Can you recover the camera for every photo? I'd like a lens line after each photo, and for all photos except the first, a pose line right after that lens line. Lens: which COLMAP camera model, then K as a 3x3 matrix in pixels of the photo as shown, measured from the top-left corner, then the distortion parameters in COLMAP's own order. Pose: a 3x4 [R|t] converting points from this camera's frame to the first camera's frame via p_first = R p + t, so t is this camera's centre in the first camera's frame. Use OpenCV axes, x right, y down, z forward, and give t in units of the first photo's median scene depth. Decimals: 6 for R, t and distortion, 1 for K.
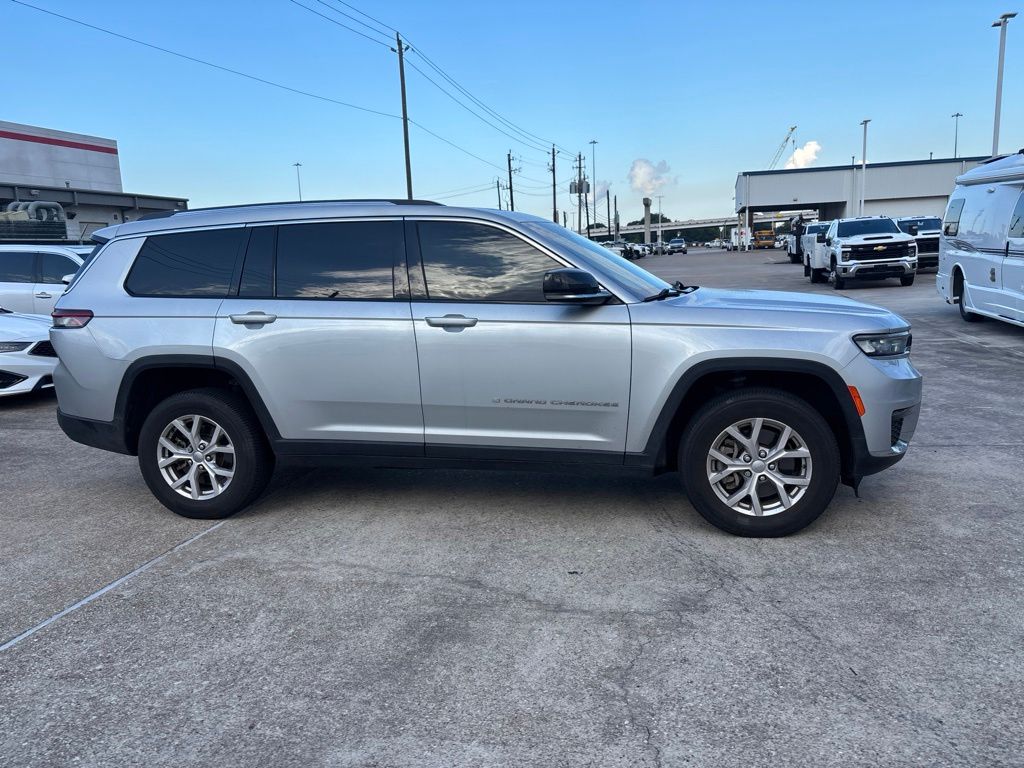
lens RADIAL K [[772.4, 0, 514.2], [0, 772.4, 381.3], [0, 0, 1]] dist [0.052181, -0.059145]
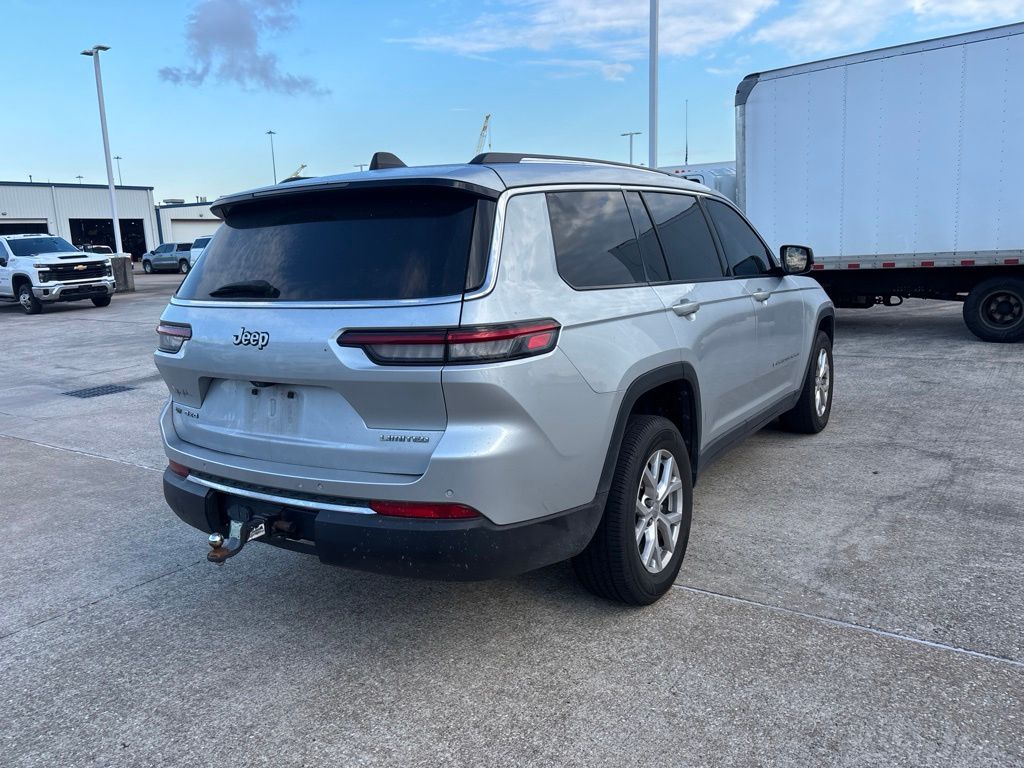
lens RADIAL K [[772.4, 0, 504.7], [0, 772.4, 392.1], [0, 0, 1]] dist [0.052181, -0.059145]
pose [[0.369254, -0.151984, 0.916816, -1.239467], [0.173317, 0.980490, 0.092735, -0.111048], [-0.913024, 0.124657, 0.388392, 0.953264]]
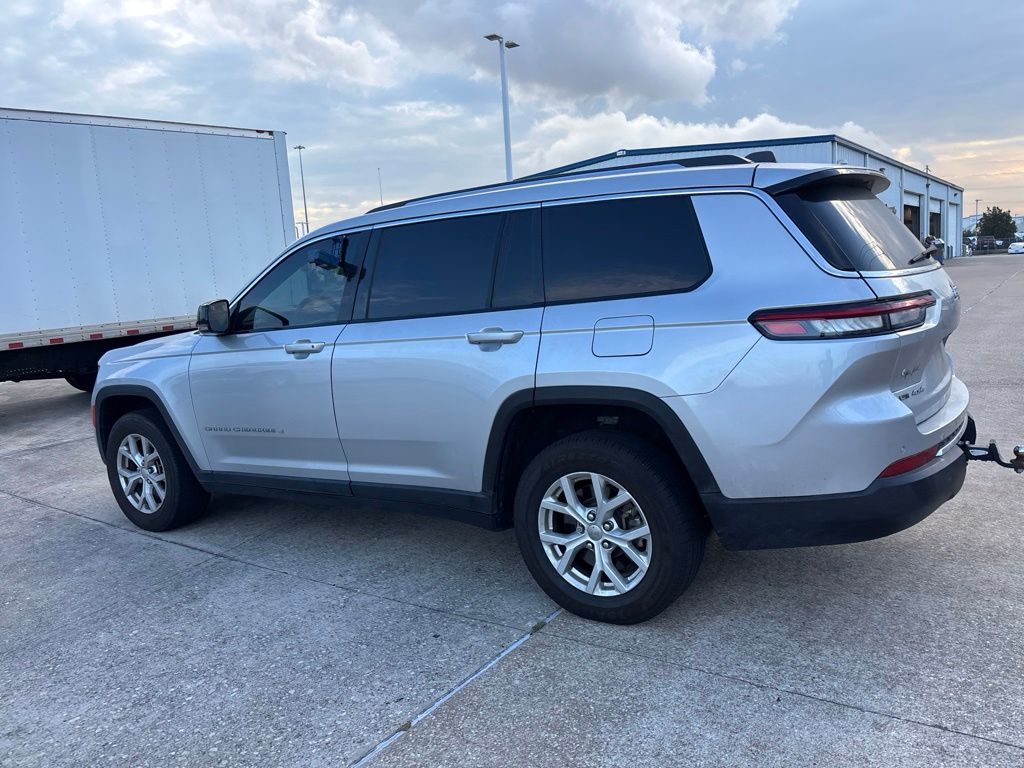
lens RADIAL K [[772.4, 0, 514.1], [0, 772.4, 383.0], [0, 0, 1]] dist [0.052181, -0.059145]
pose [[-0.921361, 0.052552, 0.385139, -0.603103], [0.165598, 0.949474, 0.266601, -0.324108], [-0.351669, 0.309413, -0.883511, 2.260293]]
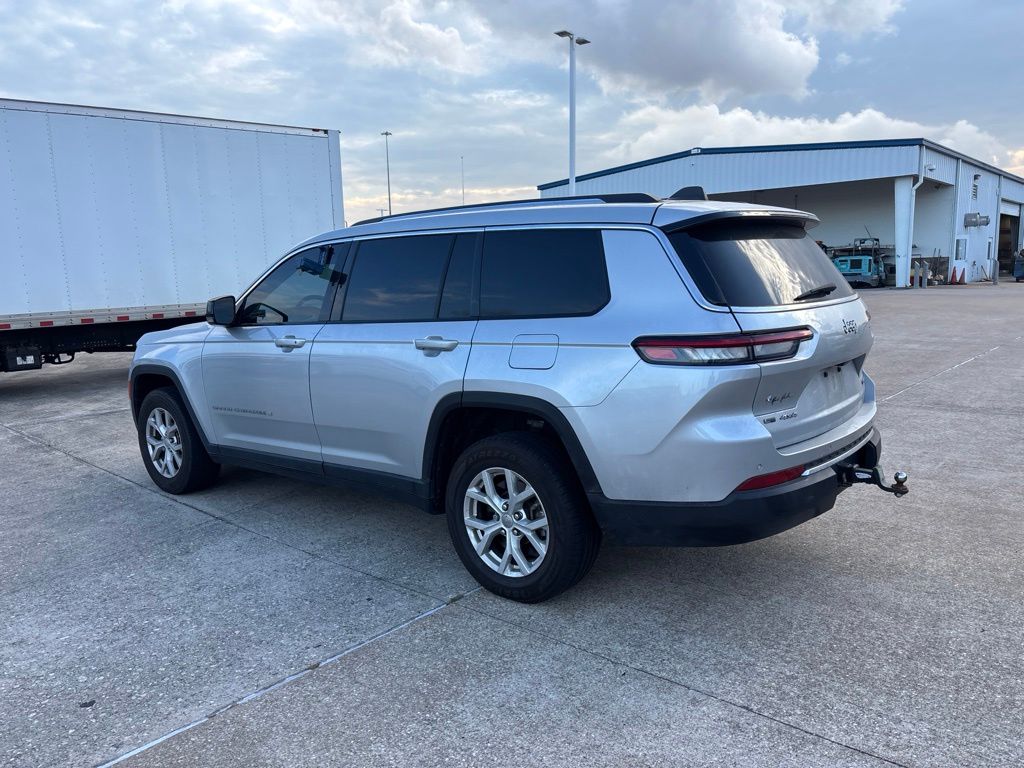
lens RADIAL K [[772.4, 0, 502.0], [0, 772.4, 396.5], [0, 0, 1]] dist [0.052181, -0.059145]
pose [[-0.875821, -0.013680, 0.482442, -0.789163], [0.137430, 0.951148, 0.276460, -0.342074], [-0.462655, 0.308432, -0.831156, 2.285578]]
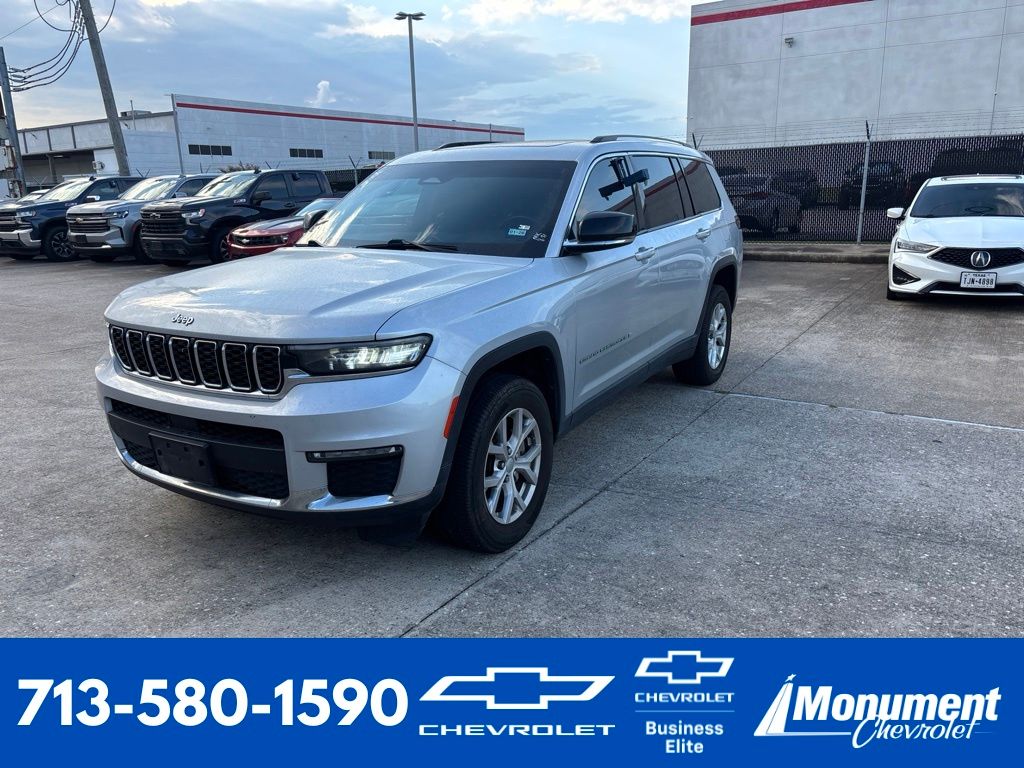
lens RADIAL K [[772.4, 0, 506.9], [0, 772.4, 387.1], [0, 0, 1]] dist [0.052181, -0.059145]
pose [[-0.321482, 0.282511, -0.903790, 1.136797], [-0.115416, 0.935650, 0.333524, -0.323707], [0.939856, 0.211534, -0.268189, 1.640772]]
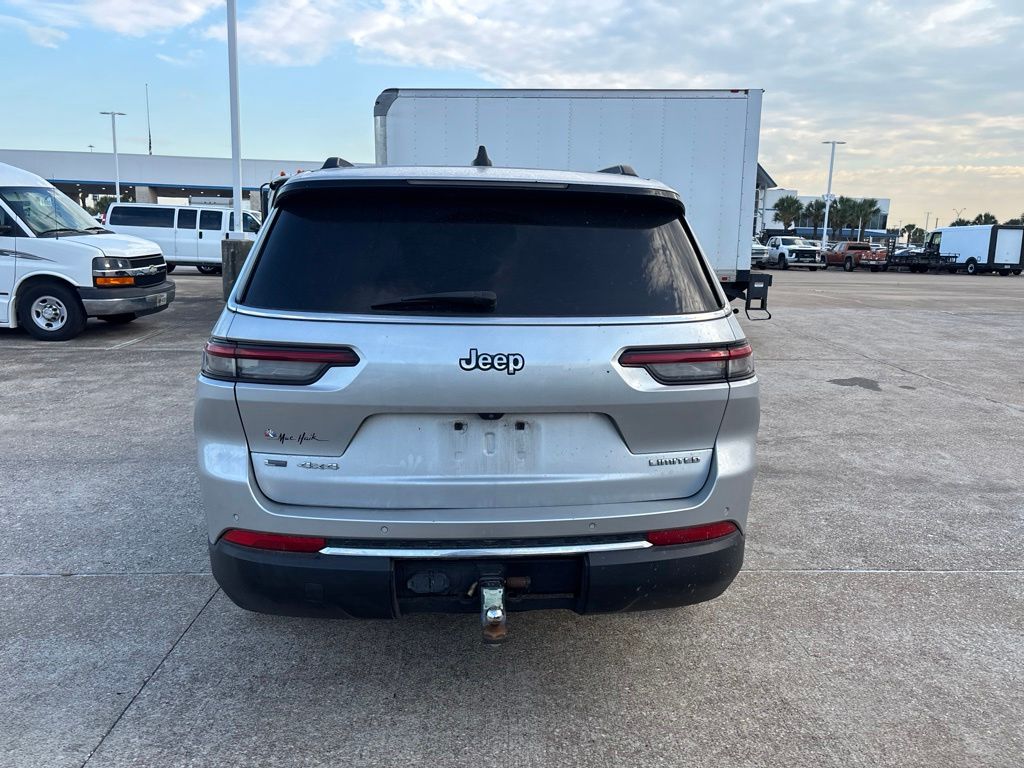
lens RADIAL K [[772.4, 0, 517.8], [0, 772.4, 380.2], [0, 0, 1]] dist [0.052181, -0.059145]
pose [[-0.281876, -0.140117, 0.949165, -1.225378], [0.137512, 0.973166, 0.184497, -0.214977], [-0.949545, 0.182527, -0.255044, 1.517228]]
